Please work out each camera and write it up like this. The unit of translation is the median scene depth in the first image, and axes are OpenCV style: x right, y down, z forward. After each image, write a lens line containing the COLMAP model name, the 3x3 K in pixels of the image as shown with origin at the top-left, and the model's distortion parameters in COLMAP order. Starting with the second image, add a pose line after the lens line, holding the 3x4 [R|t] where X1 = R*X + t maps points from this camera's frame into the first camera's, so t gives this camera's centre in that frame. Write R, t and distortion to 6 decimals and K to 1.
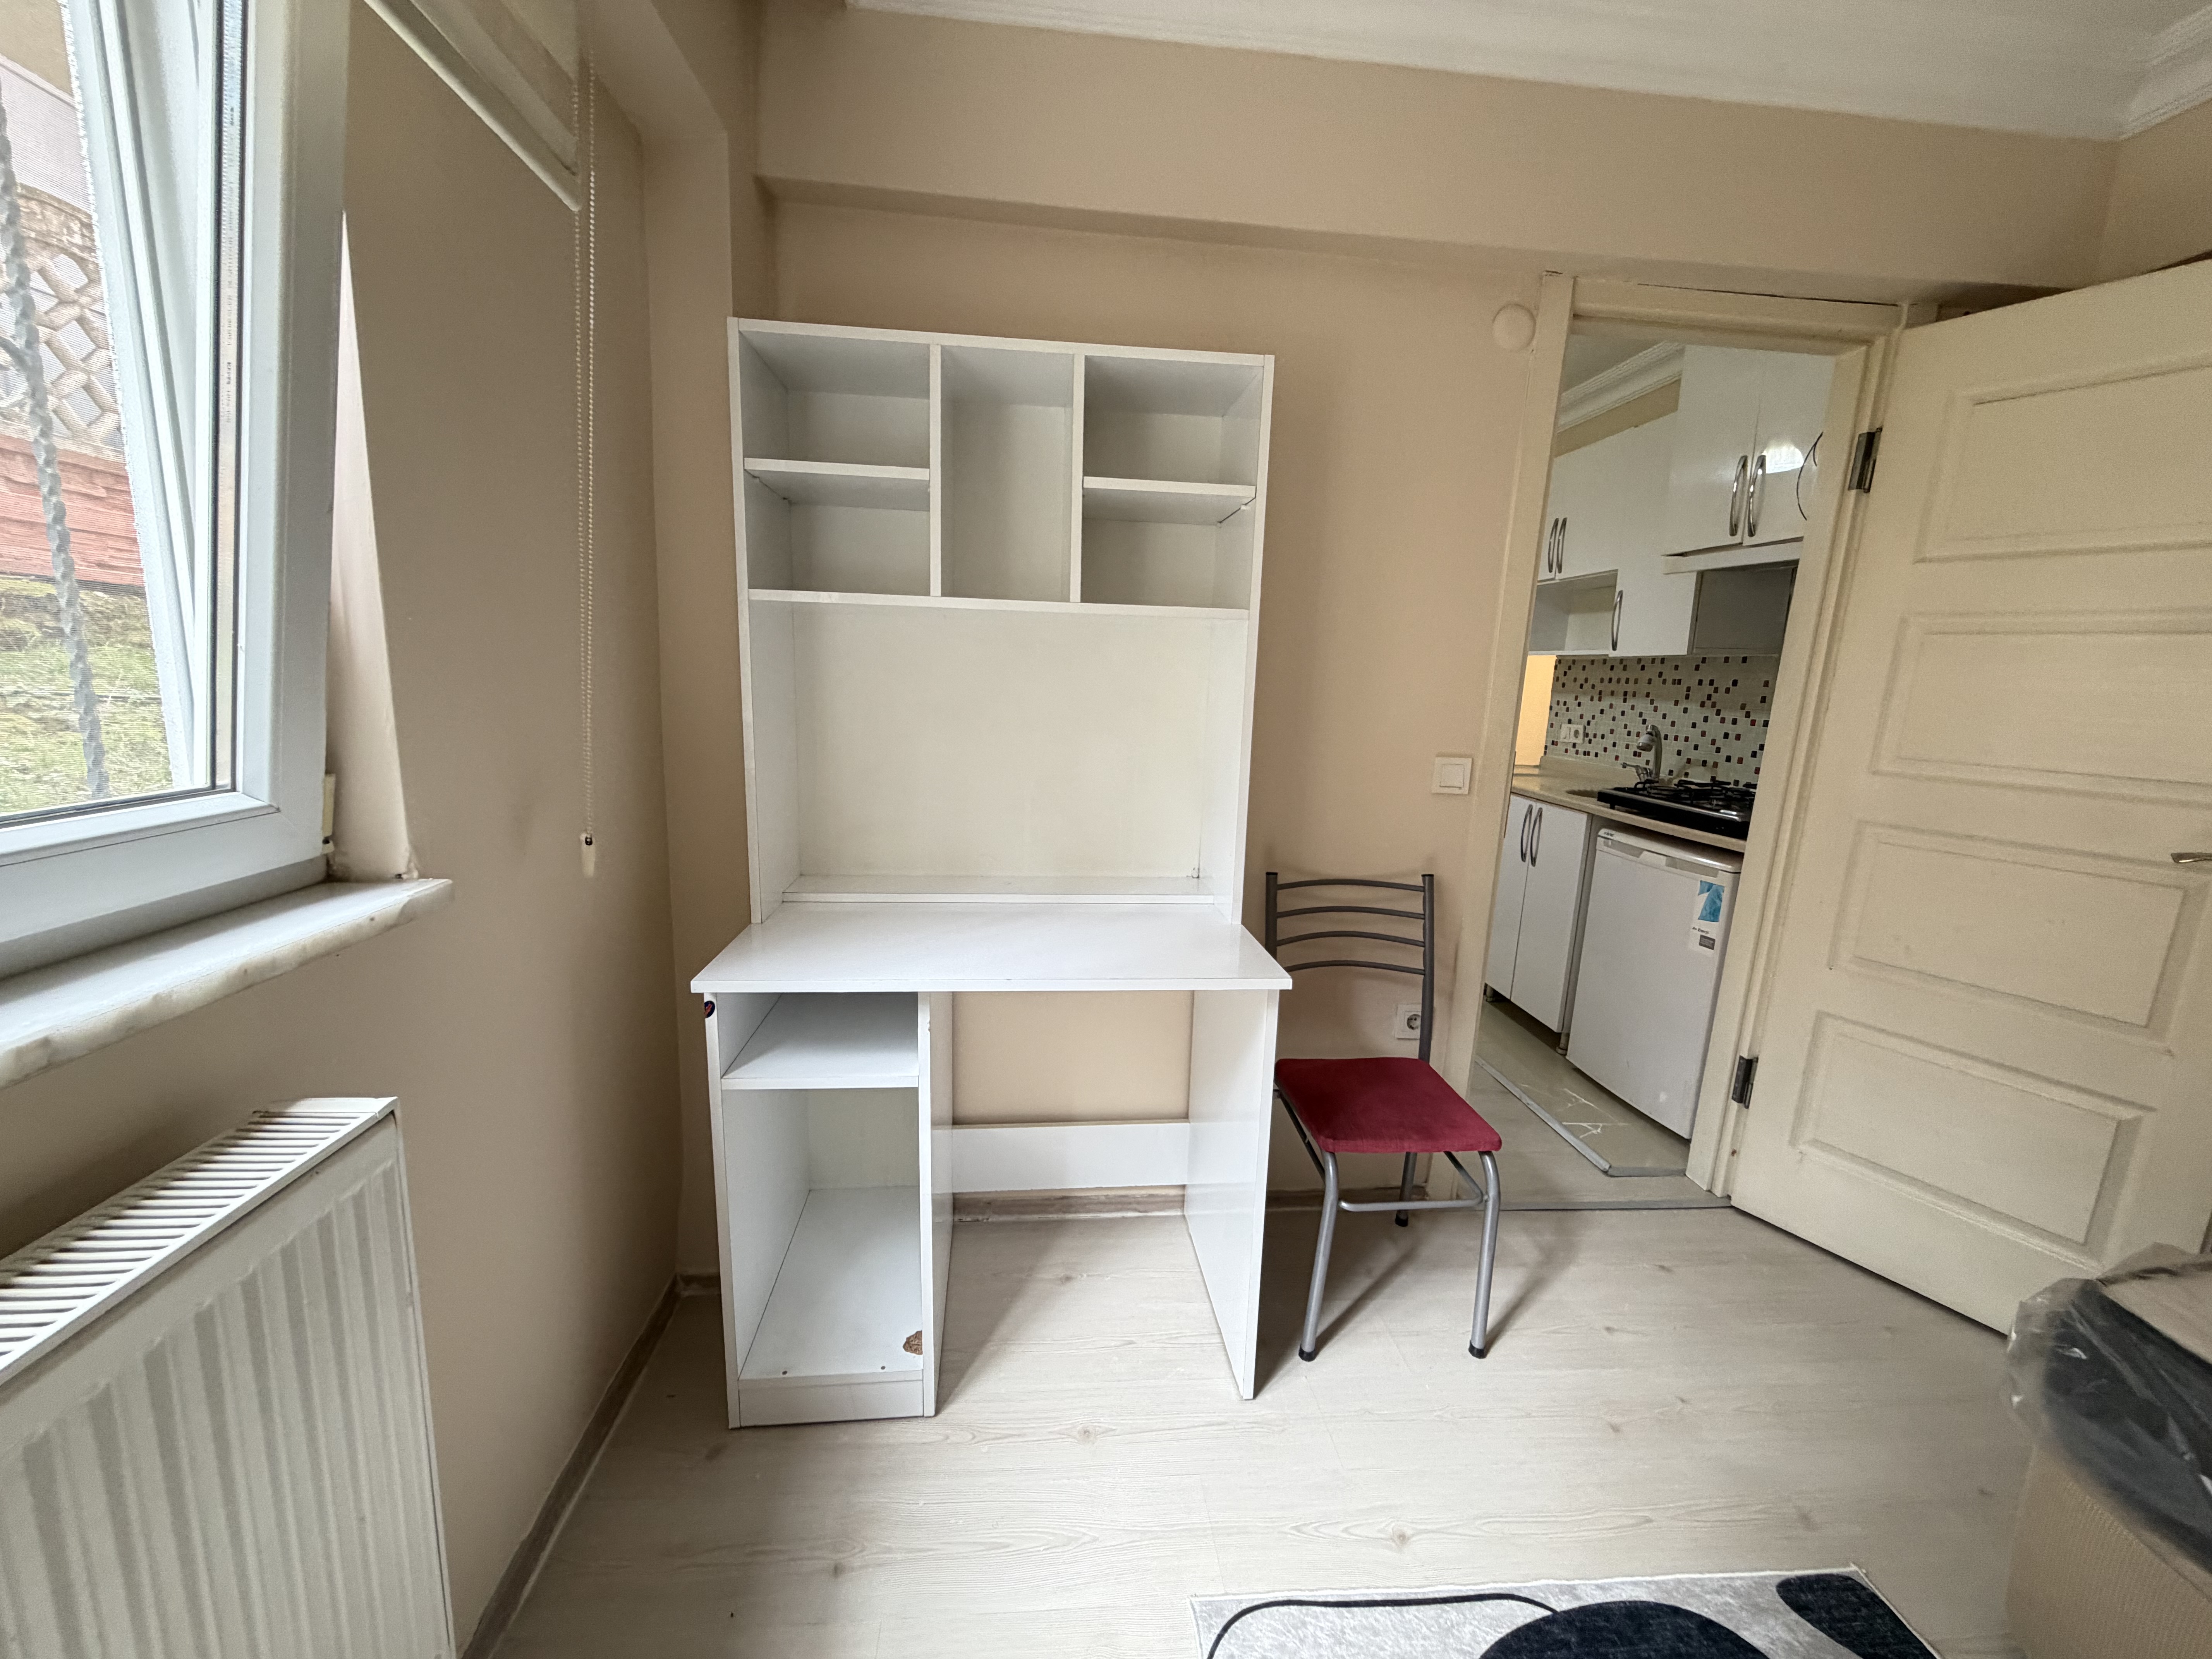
lens RADIAL K [[877.4, 0, 1103.7], [0, 877.4, 832.3], [0, 0, 1]] dist [0.000313, 0.000318]
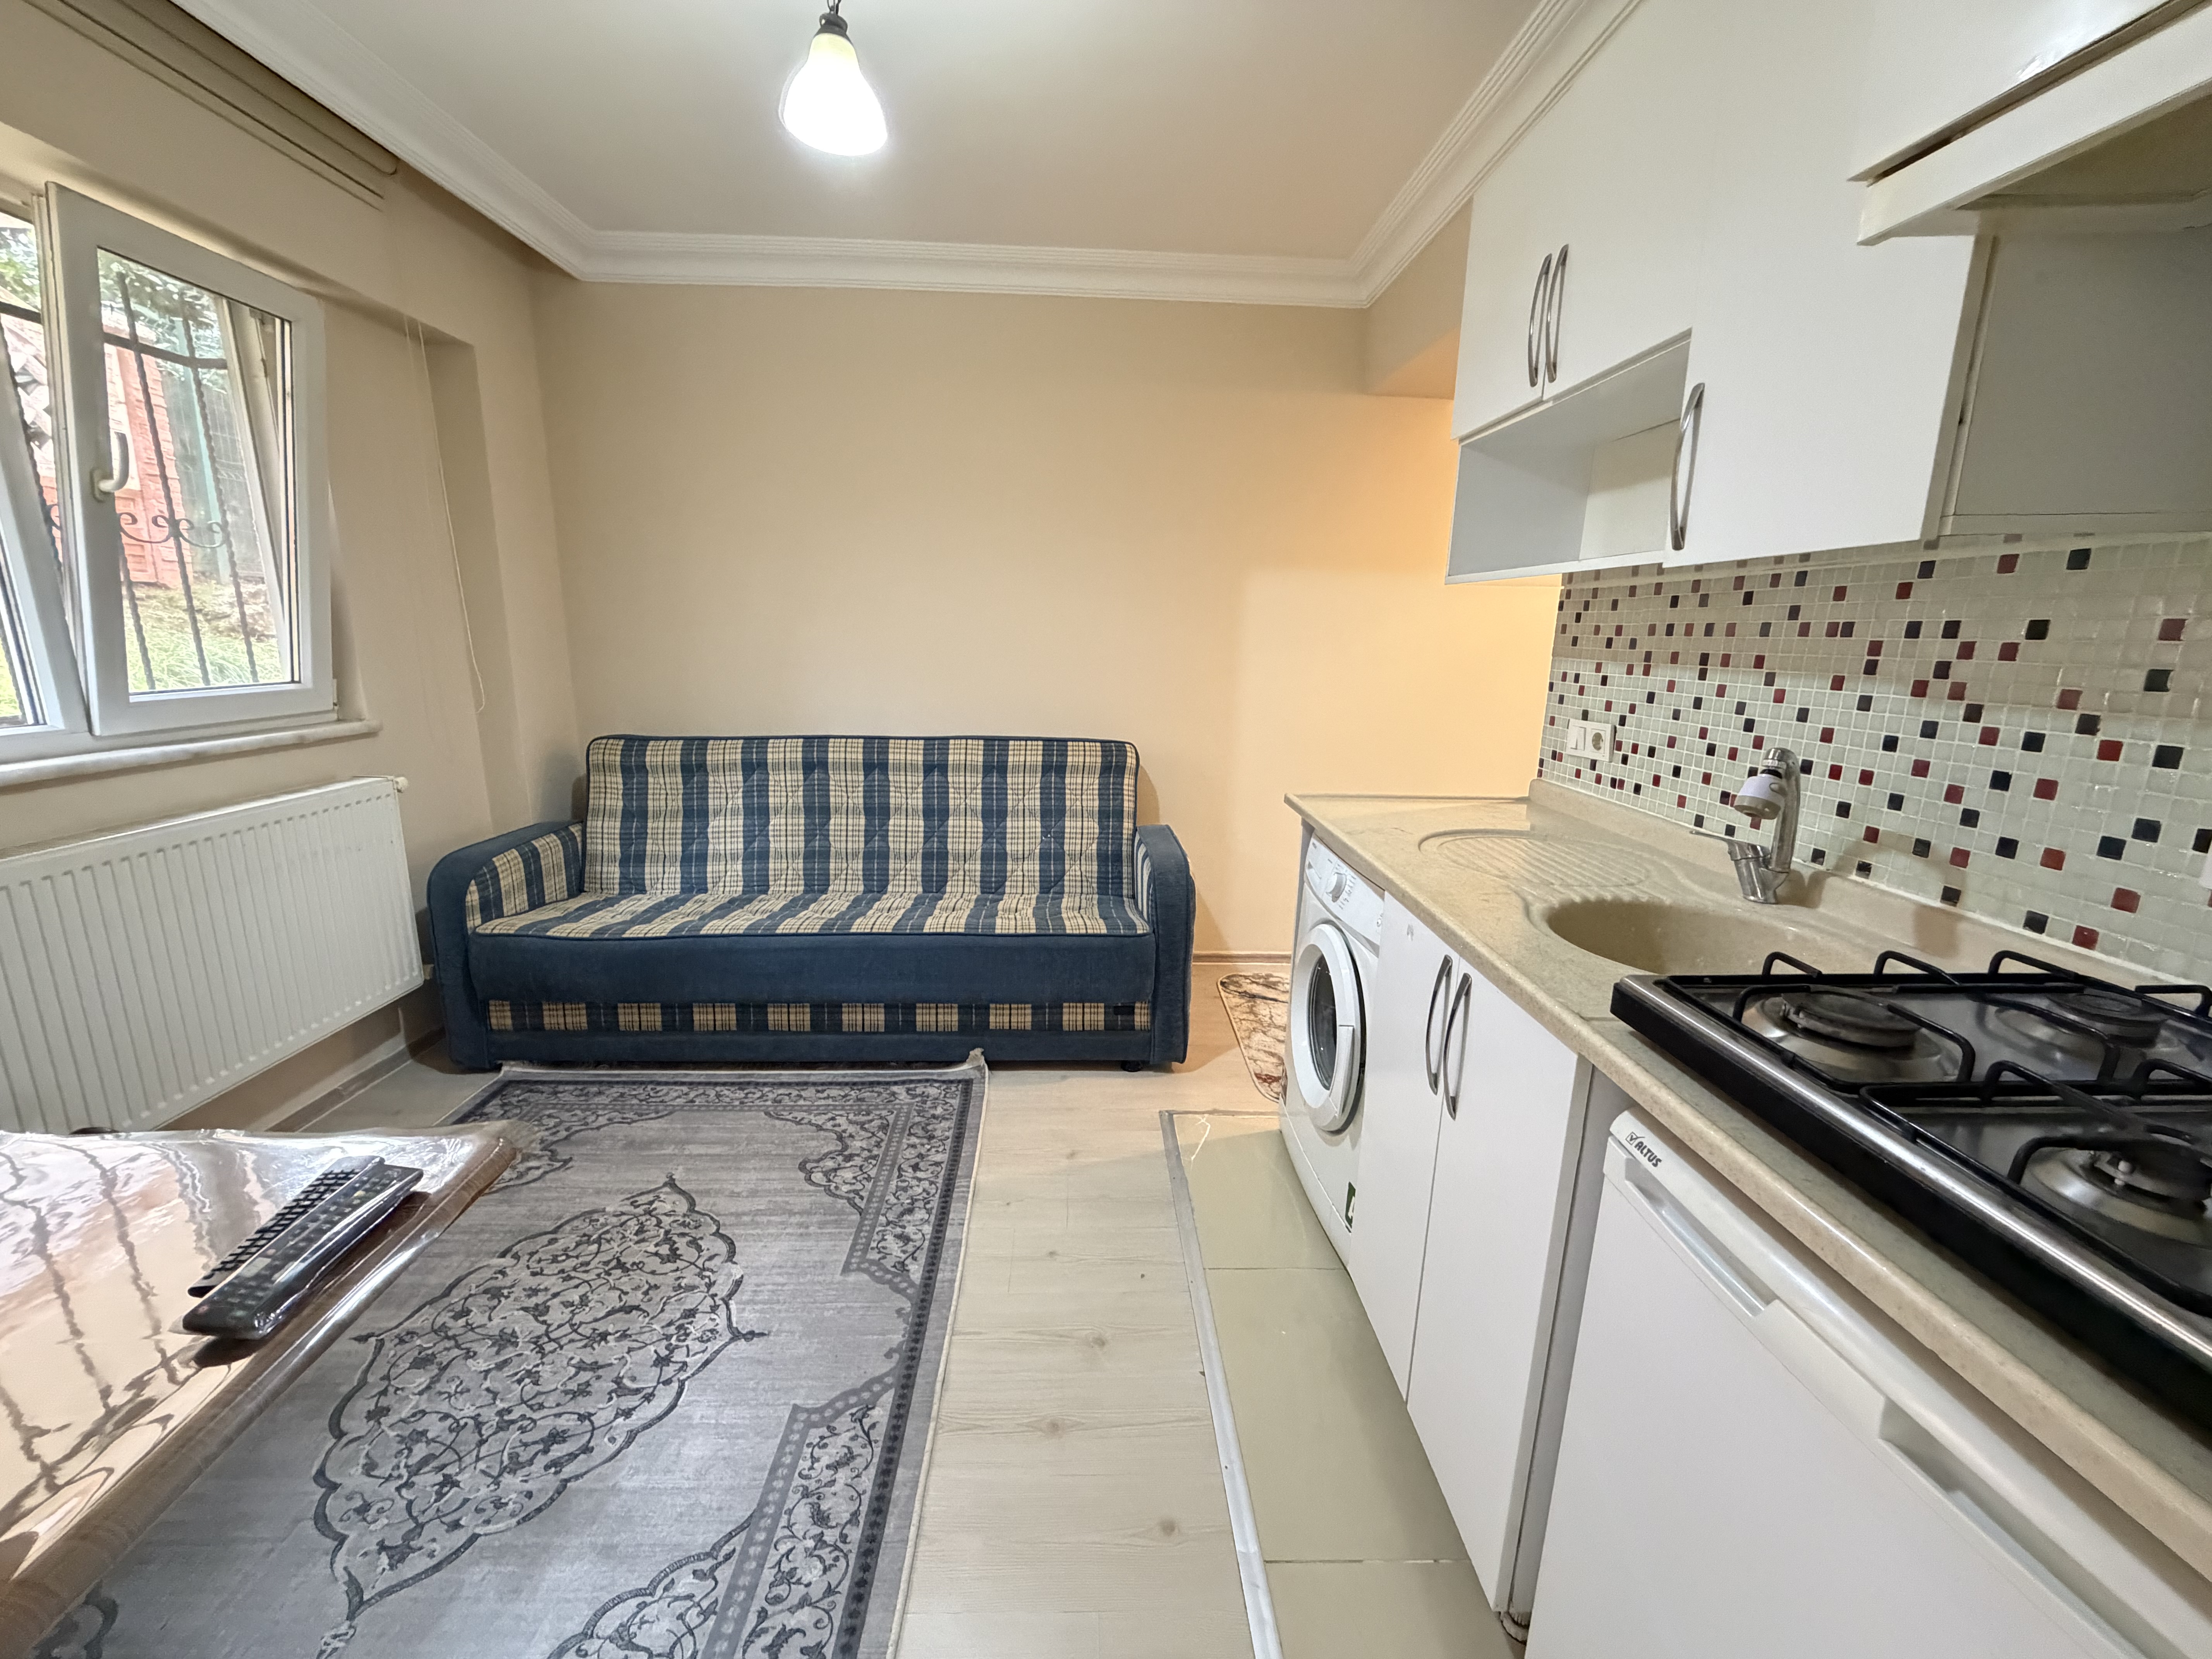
lens RADIAL K [[877.4, 0, 1100.6], [0, 877.4, 831.3], [0, 0, 1]] dist [0.000313, 0.000318]
pose [[0.998183, -0.007422, -0.059791, 0.367870], [0.009968, 0.999051, 0.042396, -0.108015], [0.059420, -0.042915, 0.997310, 0.623948]]
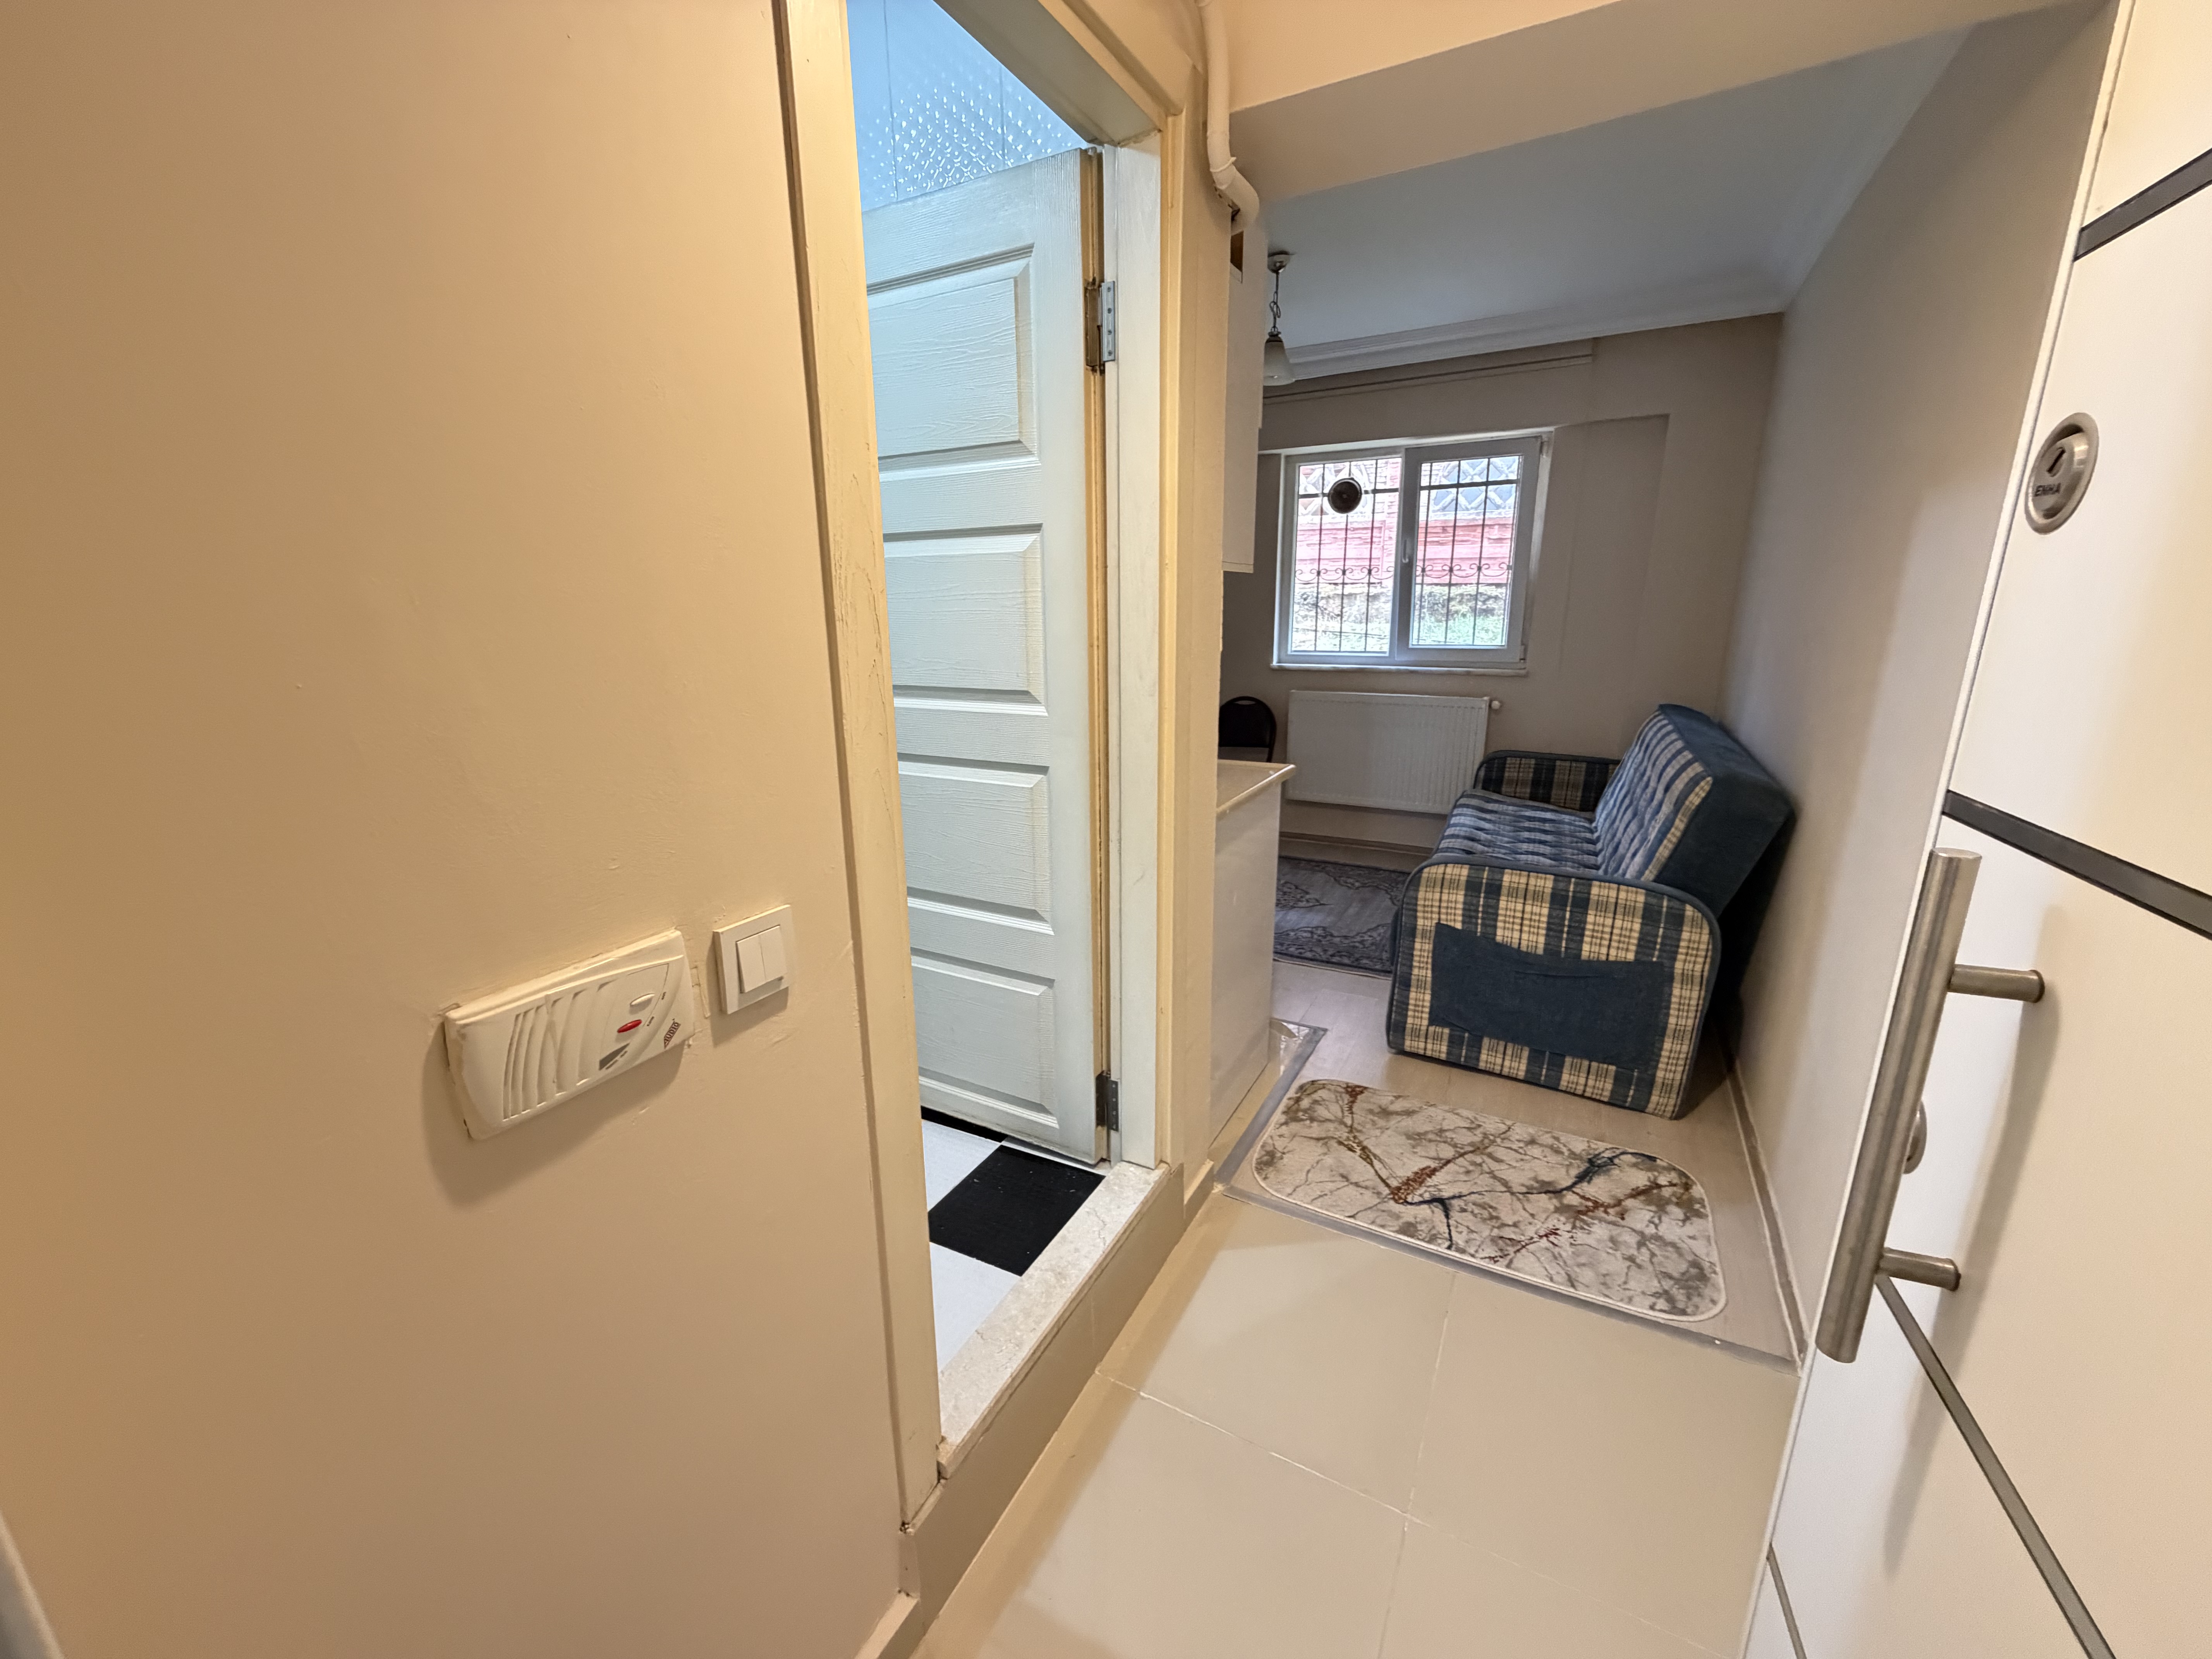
lens RADIAL K [[877.4, 0, 1092.6], [0, 877.4, 831.3], [0, 0, 1]] dist [0.000313, 0.000318]
pose [[-0.556517, 0.177380, -0.811680, 1.207227], [-0.159764, 0.935865, 0.314058, -0.266216], [0.815331, 0.304456, -0.492486, 1.575062]]
